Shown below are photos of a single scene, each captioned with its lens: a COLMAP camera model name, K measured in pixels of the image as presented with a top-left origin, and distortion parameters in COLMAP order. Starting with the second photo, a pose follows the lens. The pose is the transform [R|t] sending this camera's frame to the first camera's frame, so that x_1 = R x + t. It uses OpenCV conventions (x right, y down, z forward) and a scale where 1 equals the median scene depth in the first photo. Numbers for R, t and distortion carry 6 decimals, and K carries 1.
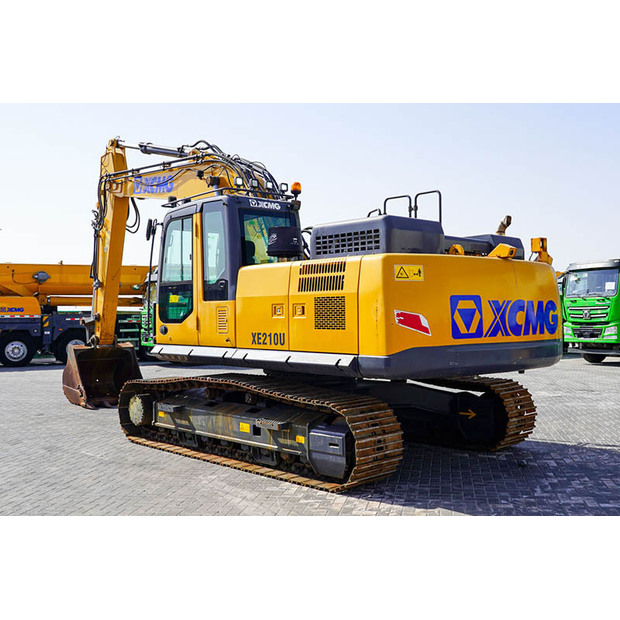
lens RADIAL K [[689.2, 0, 310.6], [0, 689.2, 291.5], [0, 0, 1]] dist [-0.003075, 0.000763]
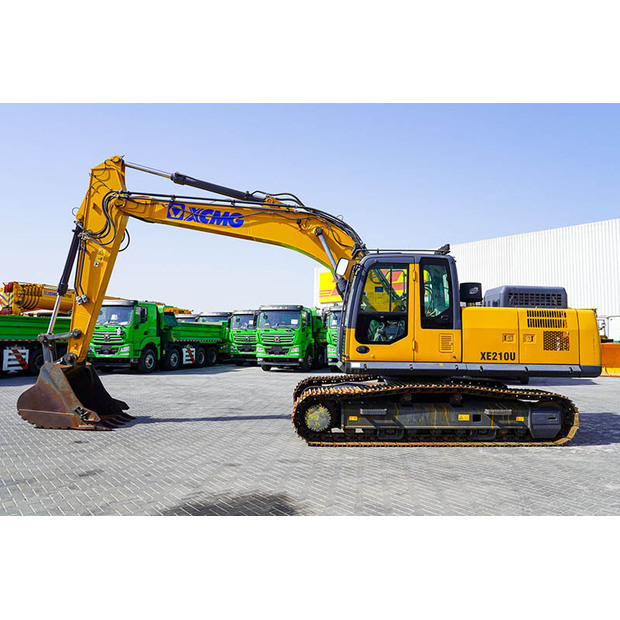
lens RADIAL K [[494.9, 0, 310.0], [0, 494.9, 310.0], [0, 0, 1]] dist [-0.002834, 0.002057]
pose [[0.651216, 0.064397, 0.756155, -0.350007], [-0.047770, 0.997896, -0.043844, 0.010212], [-0.757387, -0.007570, 0.652922, 0.178289]]
